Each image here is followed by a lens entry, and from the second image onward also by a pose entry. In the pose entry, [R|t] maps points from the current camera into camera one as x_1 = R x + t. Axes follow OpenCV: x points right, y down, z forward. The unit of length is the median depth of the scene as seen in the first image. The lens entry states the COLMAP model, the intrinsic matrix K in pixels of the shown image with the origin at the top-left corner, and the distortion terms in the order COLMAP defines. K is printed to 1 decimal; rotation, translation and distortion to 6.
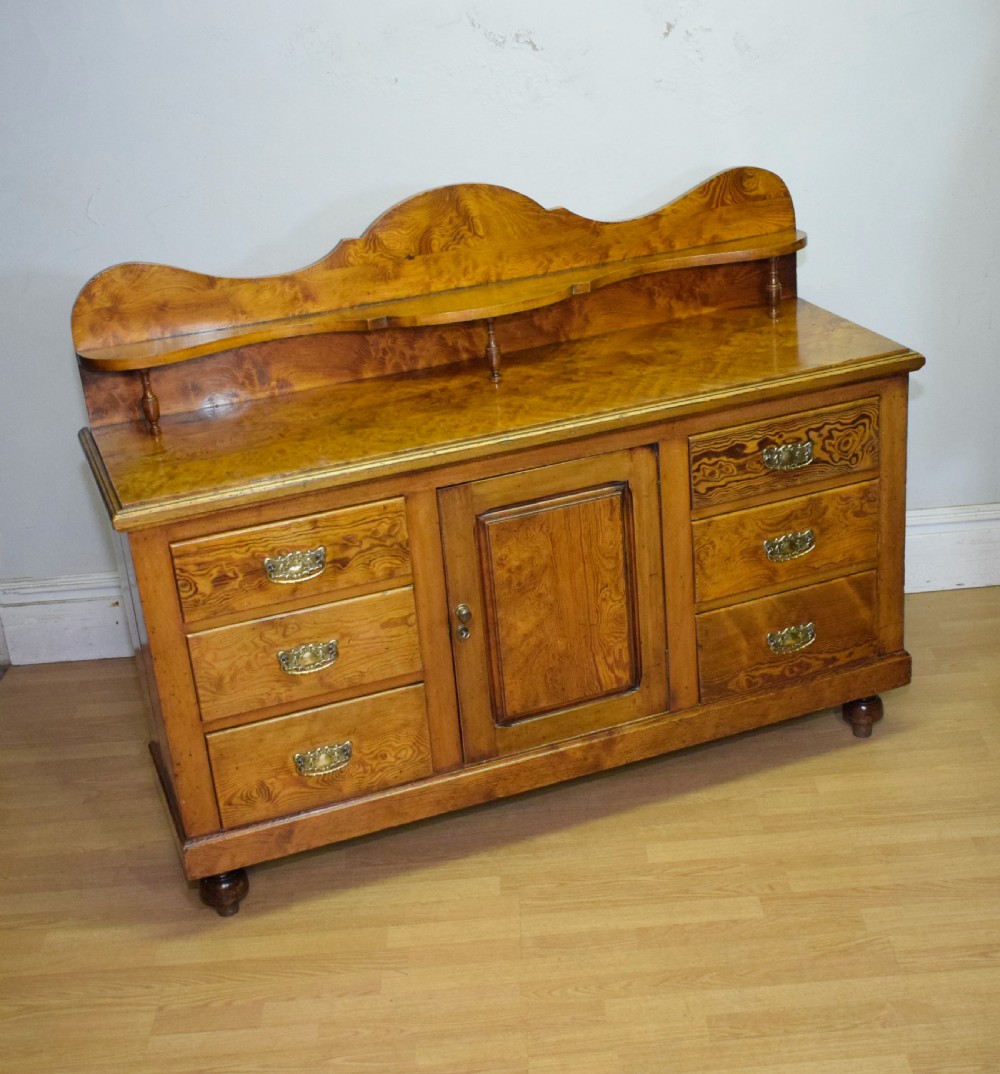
lens RADIAL K [[1628.5, 0, 538.3], [0, 1628.5, 585.7], [0, 0, 1]] dist [-0.027696, 0.000000]
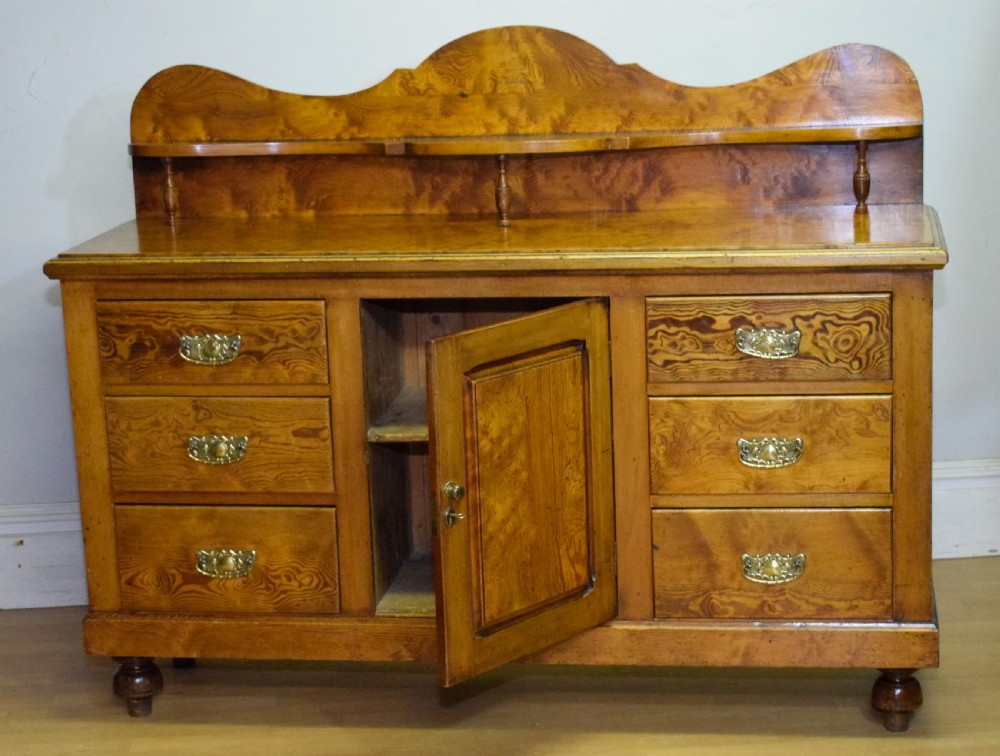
lens RADIAL K [[2139.3, 0, 498.2], [0, 2139.3, 463.6], [0, 0, 1]] dist [-0.017296, 0.000000]
pose [[0.864386, 0.164798, -0.475055, 0.592103], [-0.236694, 0.966903, -0.095256, 0.128853], [0.443635, 0.194781, 0.874785, -0.059837]]
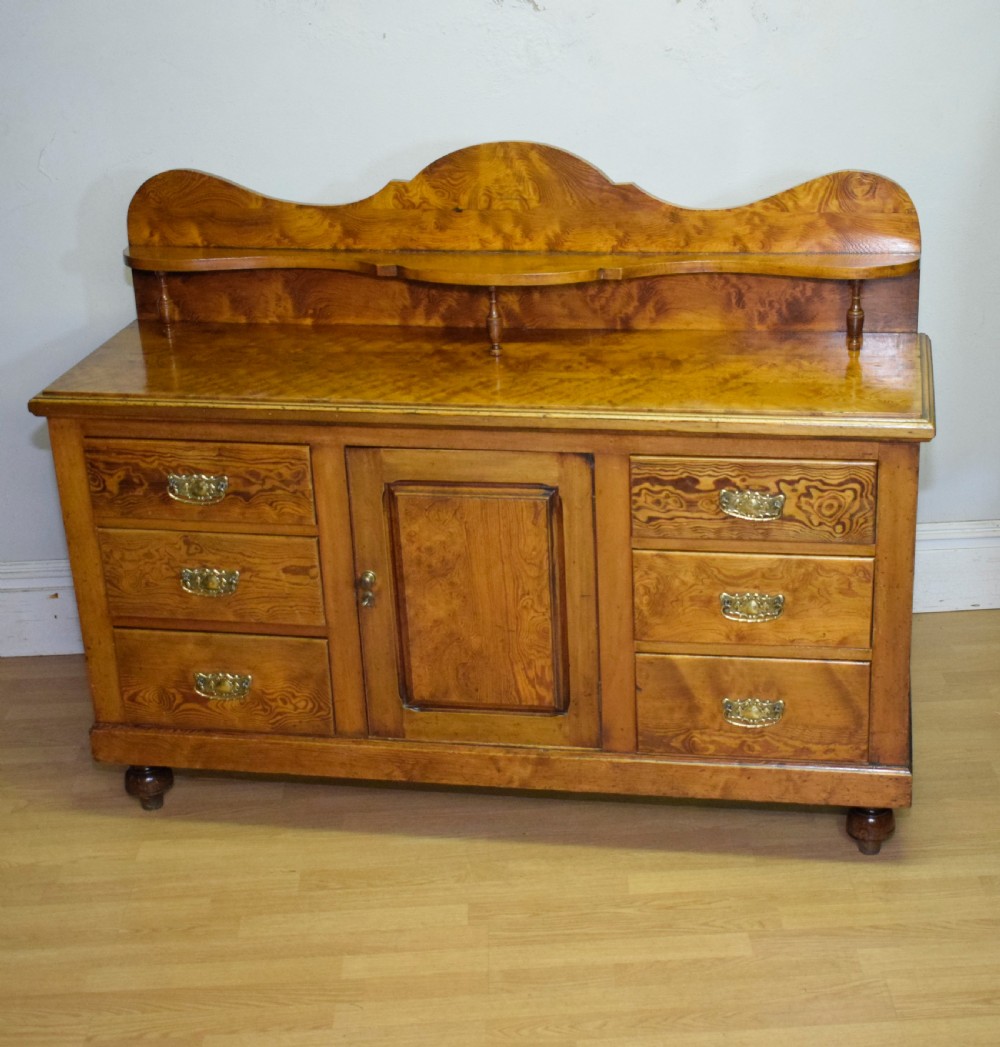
lens RADIAL K [[1769.7, 0, 591.3], [0, 1769.7, 577.6], [0, 0, 1]] dist [-0.023131, 0.000000]
pose [[0.864473, 0.254407, -0.433548, 0.505132], [-0.246456, 0.966205, 0.075551, -0.093116], [0.438117, 0.041538, 0.897958, 0.115029]]
